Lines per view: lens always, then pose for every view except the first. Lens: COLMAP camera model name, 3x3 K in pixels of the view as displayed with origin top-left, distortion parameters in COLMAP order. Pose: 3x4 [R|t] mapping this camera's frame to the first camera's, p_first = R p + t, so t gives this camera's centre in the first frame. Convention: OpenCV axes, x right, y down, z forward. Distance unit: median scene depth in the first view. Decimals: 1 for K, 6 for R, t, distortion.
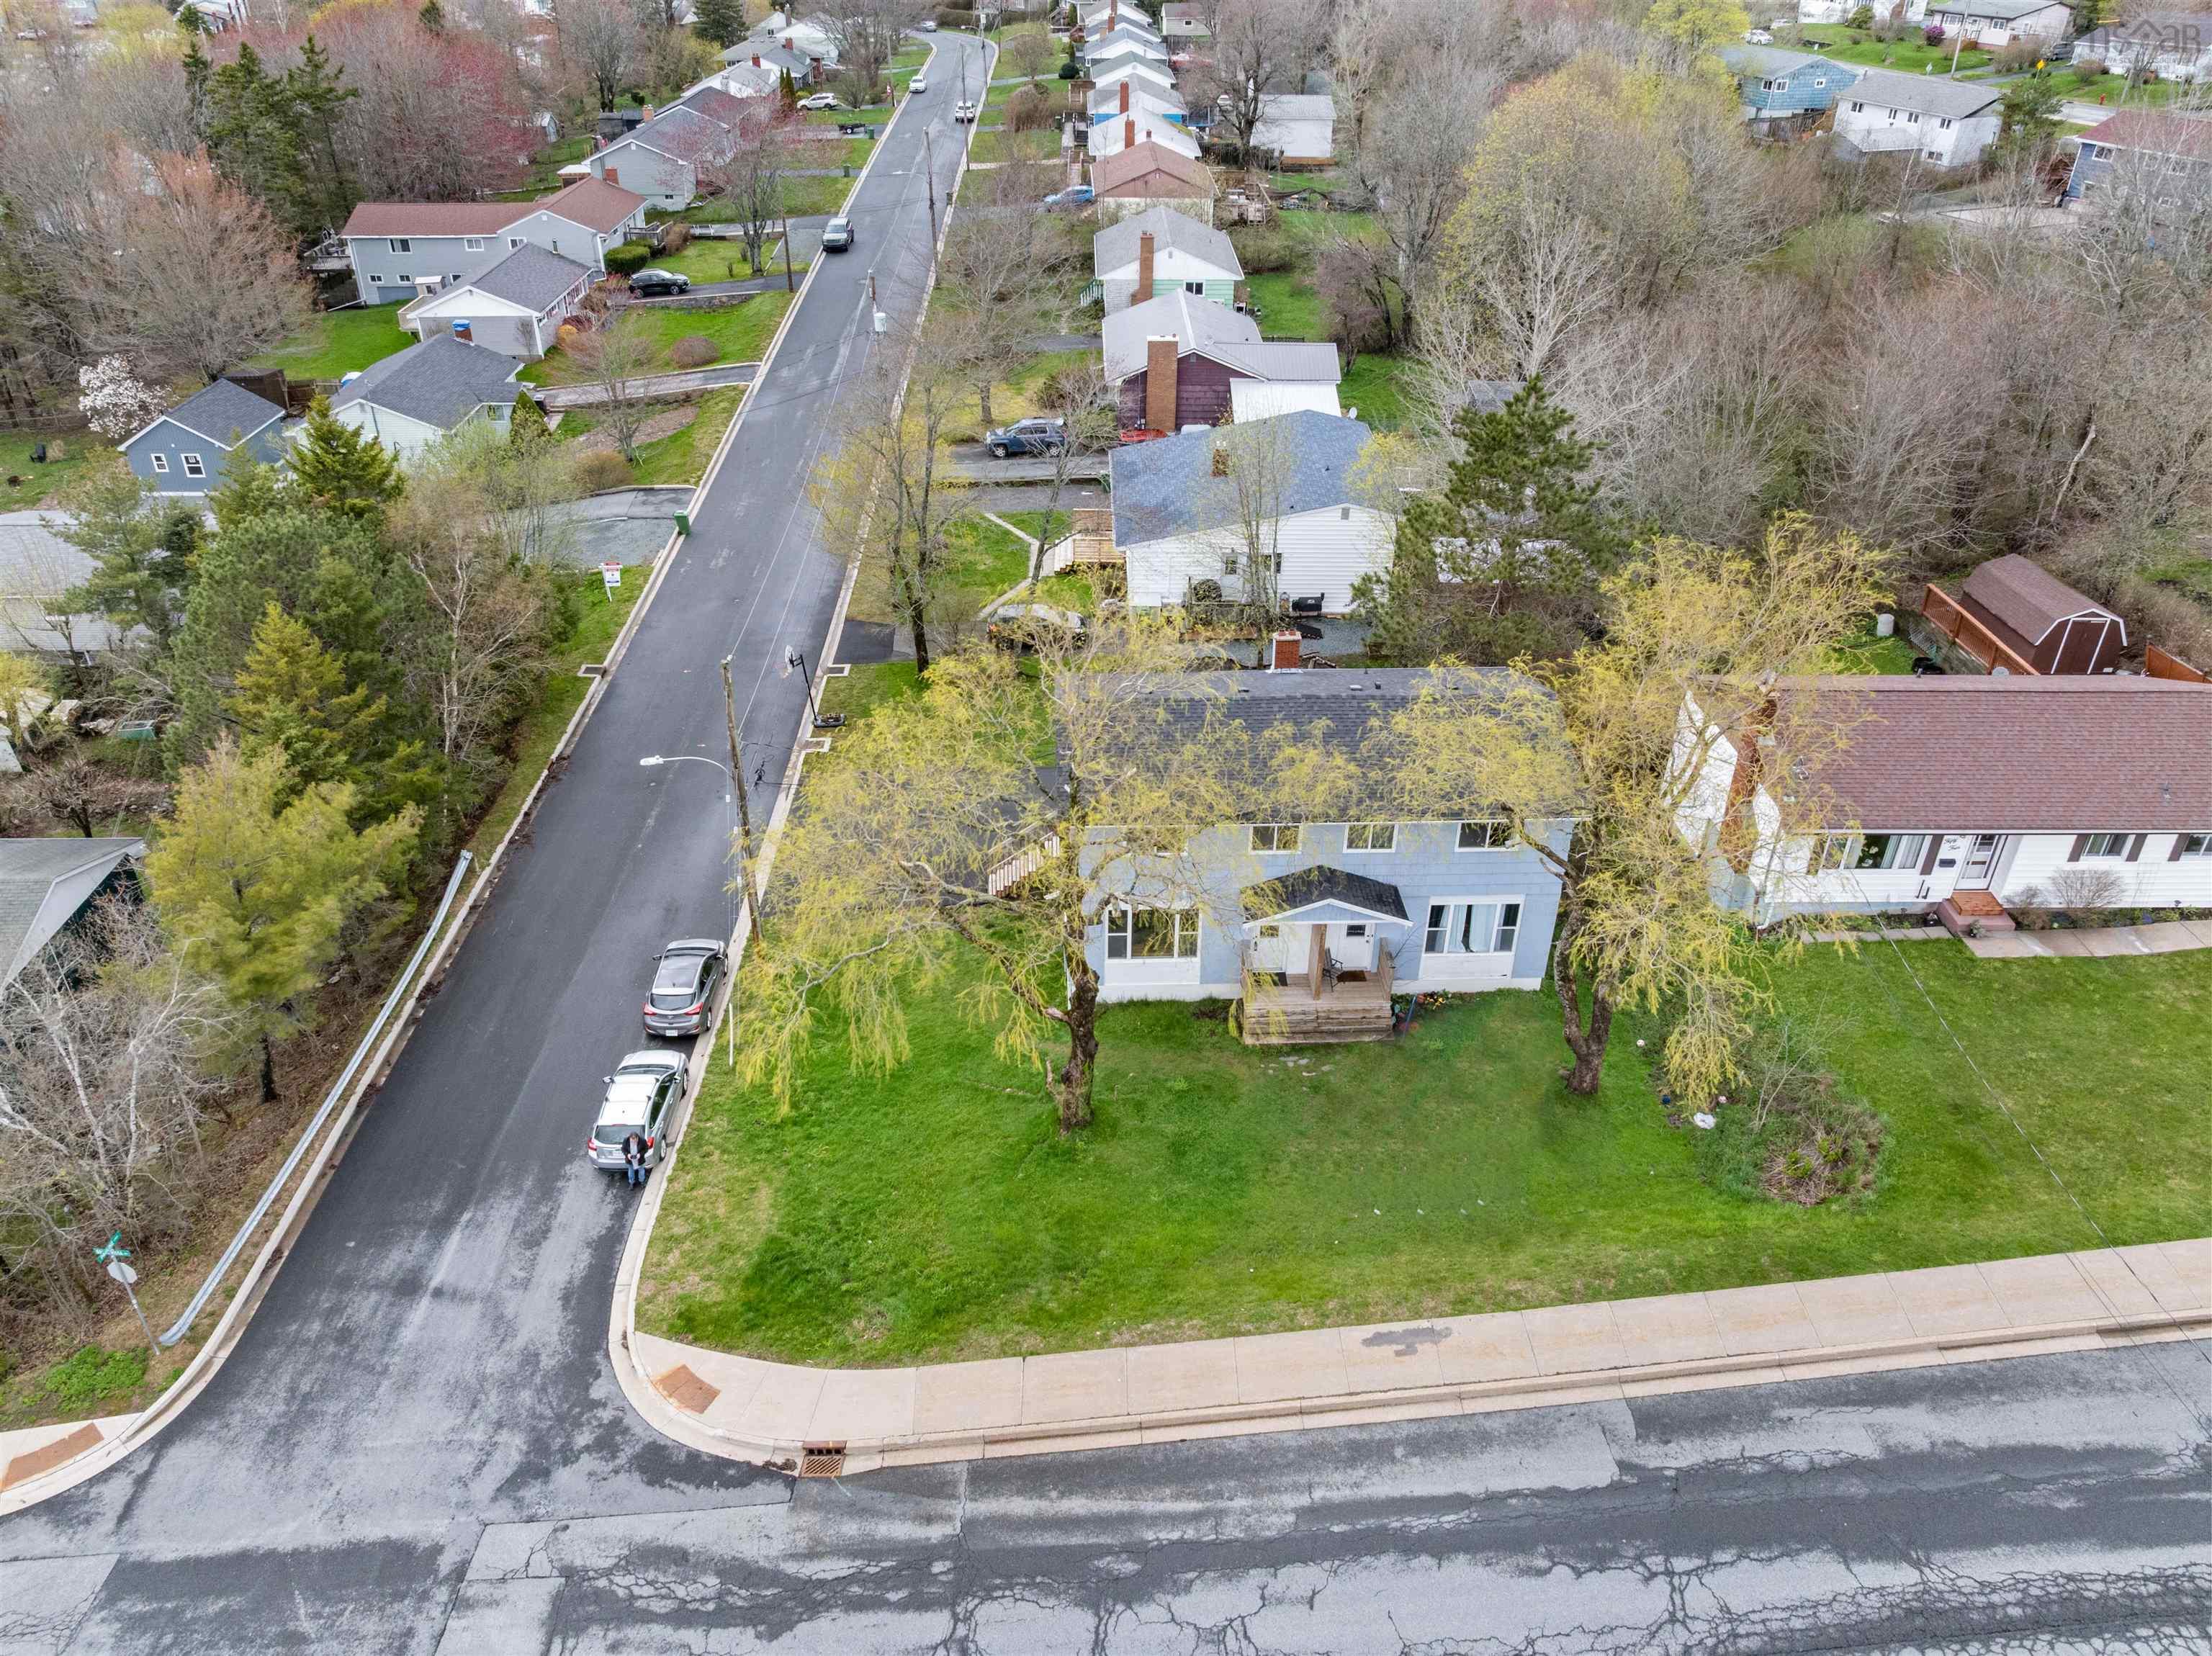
lens RADIAL K [[1548.3, 0, 1110.8], [0, 1548.3, 813.3], [0, 0, 1]] dist [-0.050749, 0.021222]
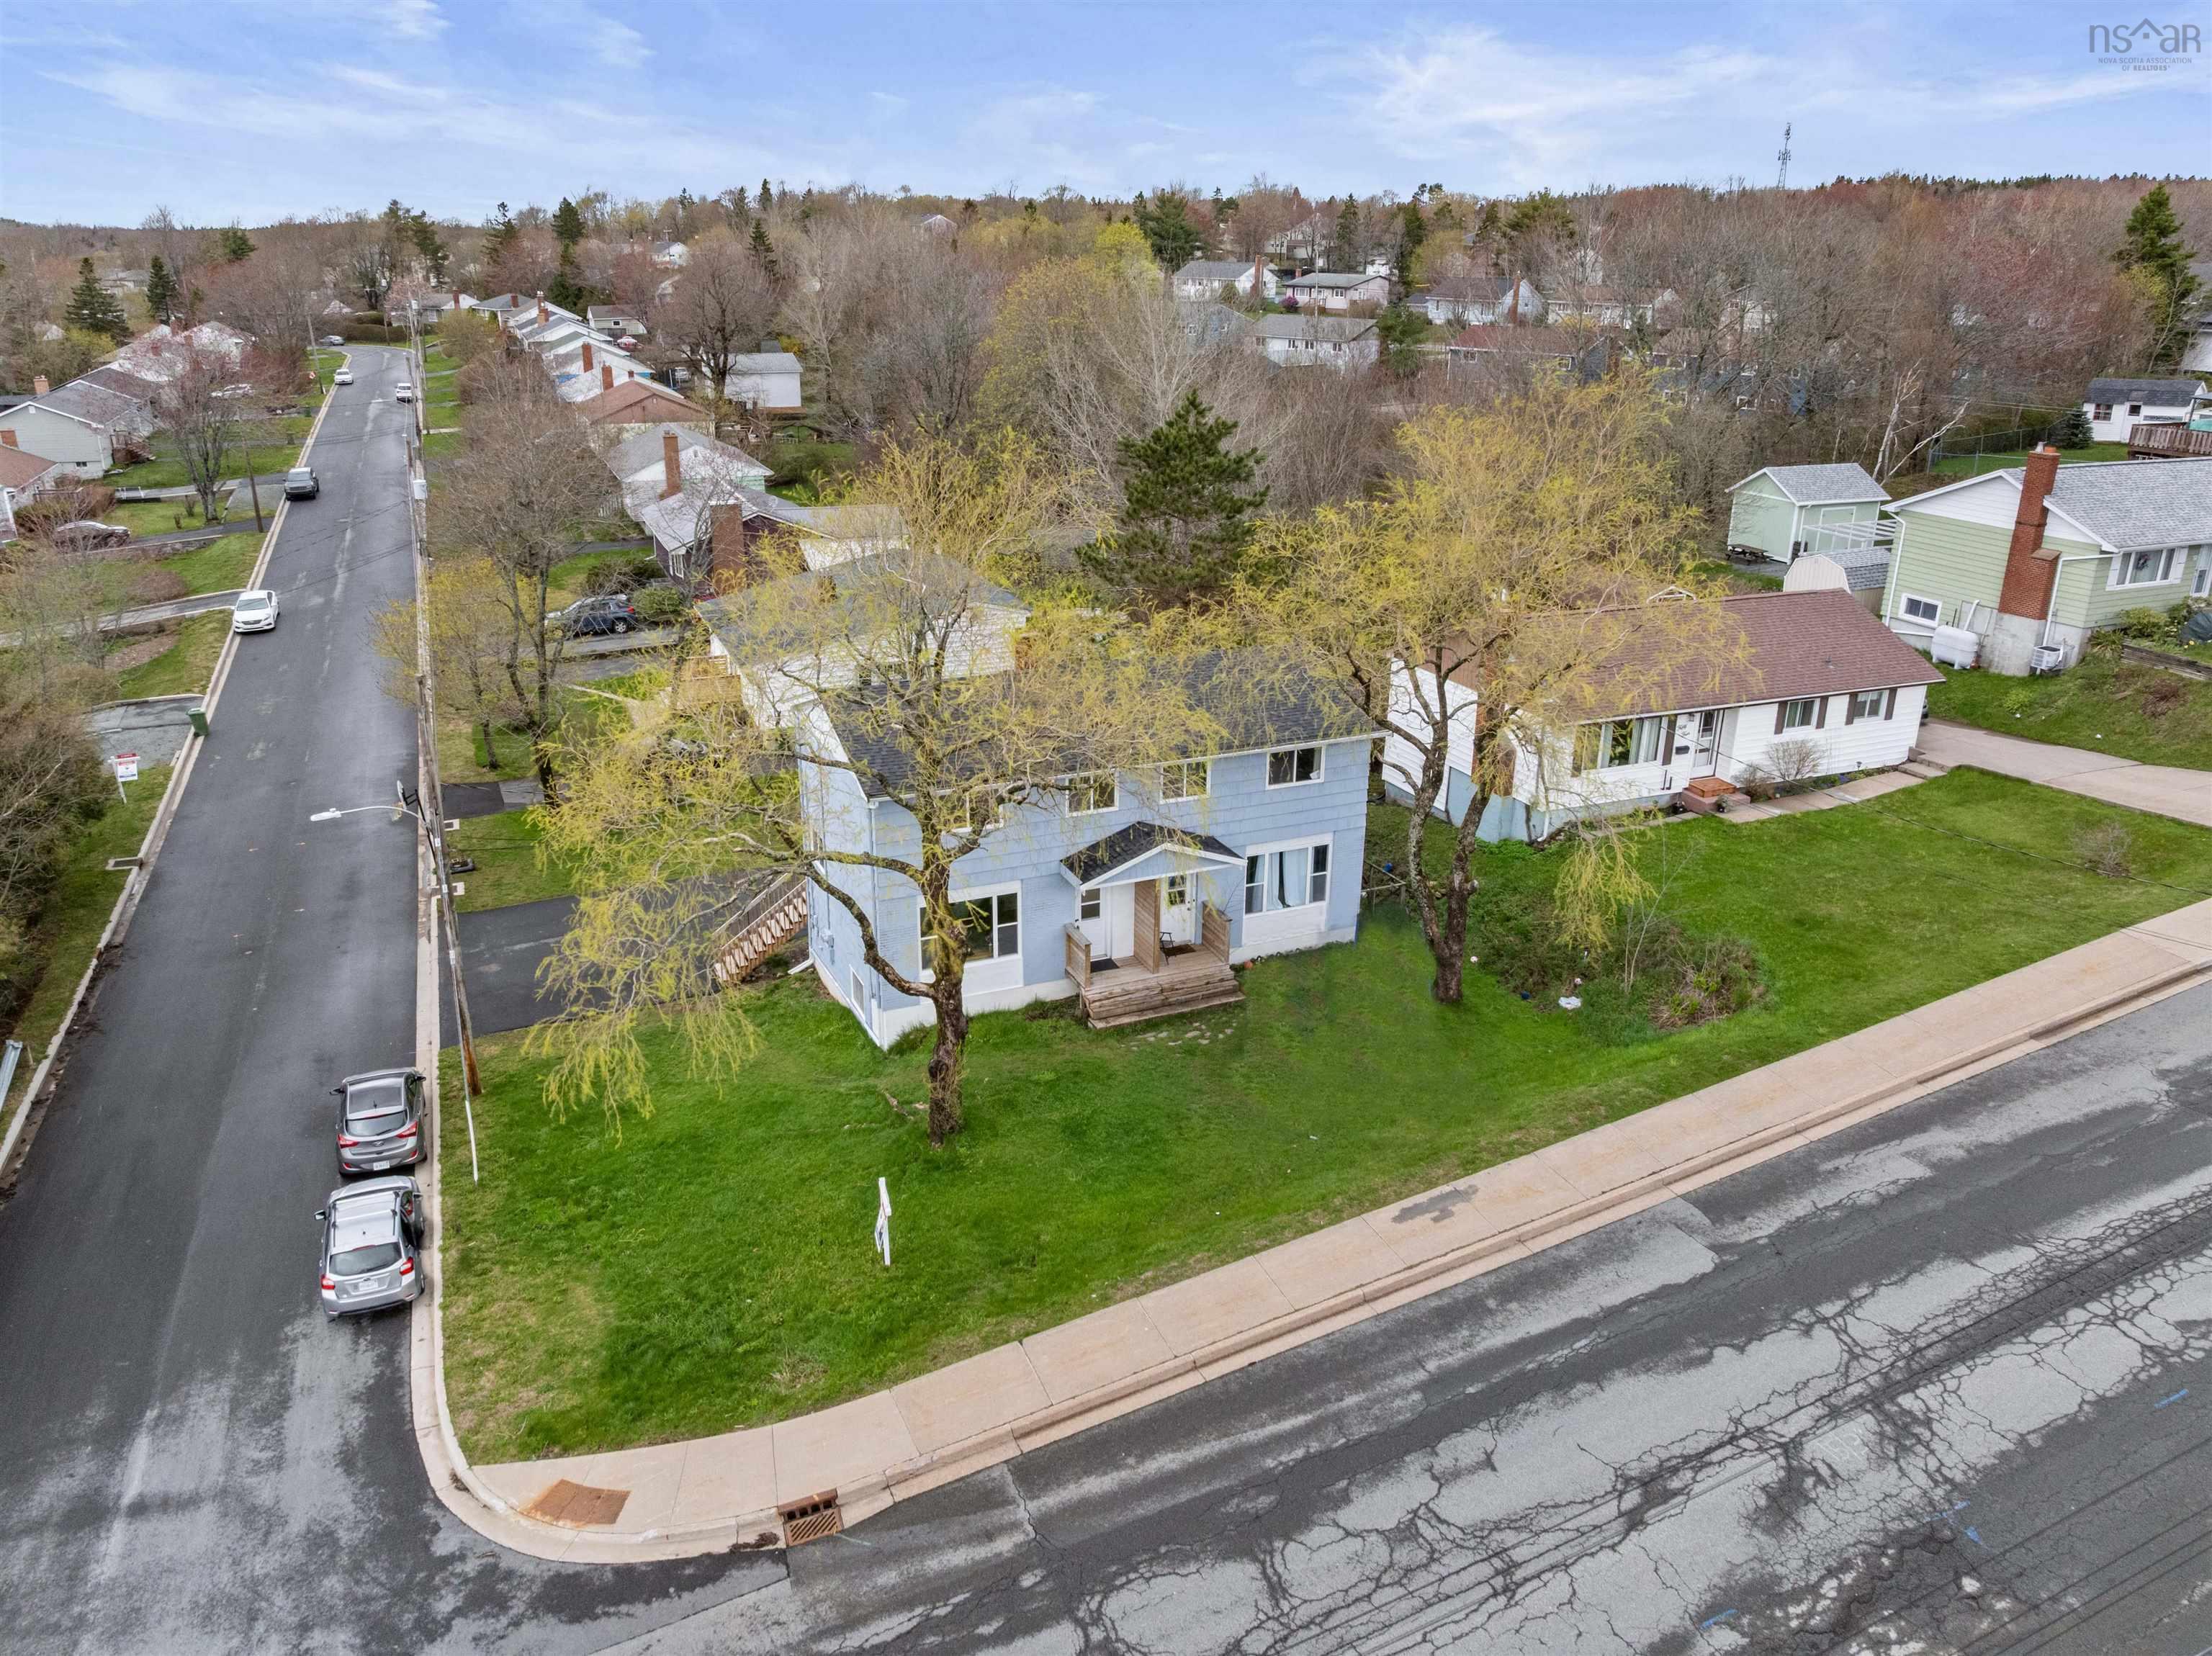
lens RADIAL K [[1548.3, 0, 1107.4], [0, 1548.3, 821.0], [0, 0, 1]] dist [-0.050749, 0.021222]
pose [[0.931939, -0.124915, 0.340420, -0.212949], [0.188940, 0.968561, -0.161839, 0.193970], [-0.309502, 0.215143, 0.926241, 0.156833]]
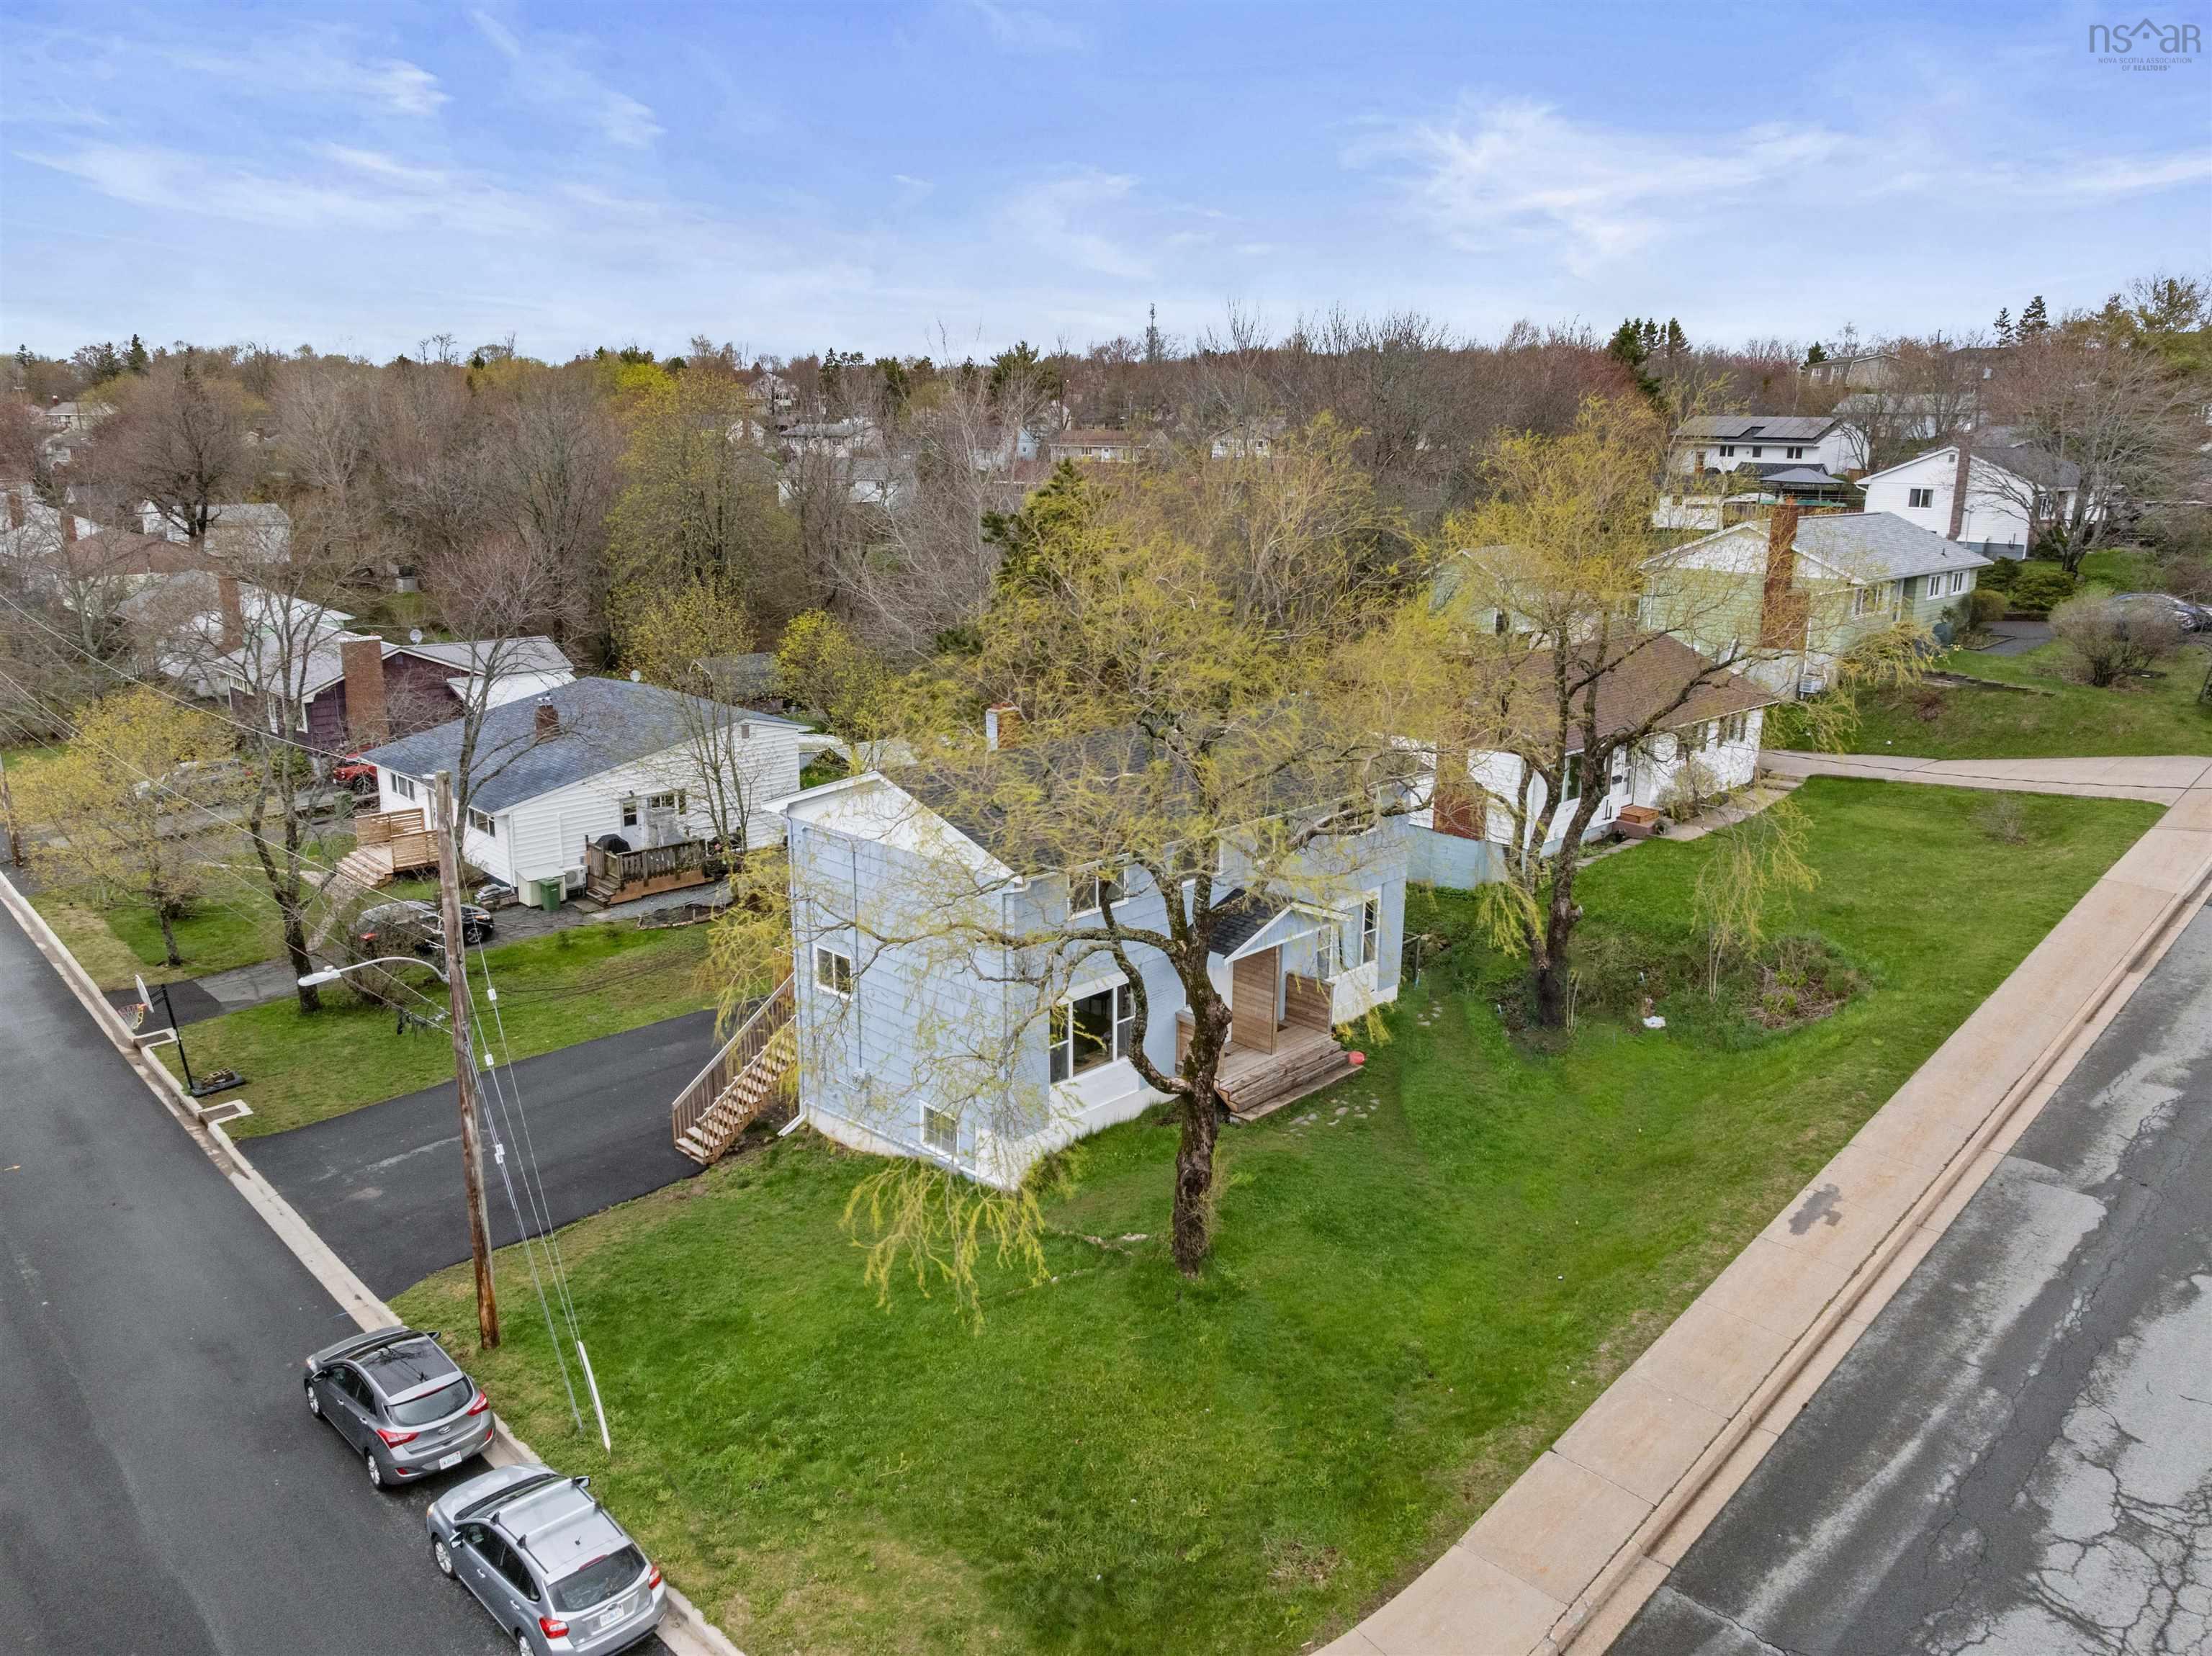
lens RADIAL K [[1548.3, 0, 1111.4], [0, 1548.3, 829.0], [0, 0, 1]] dist [-0.050749, 0.021222]
pose [[0.734198, -0.170635, 0.657143, -0.495514], [0.354269, 0.921970, -0.156410, 0.119548], [-0.579177, 0.347641, 0.737360, 0.443110]]
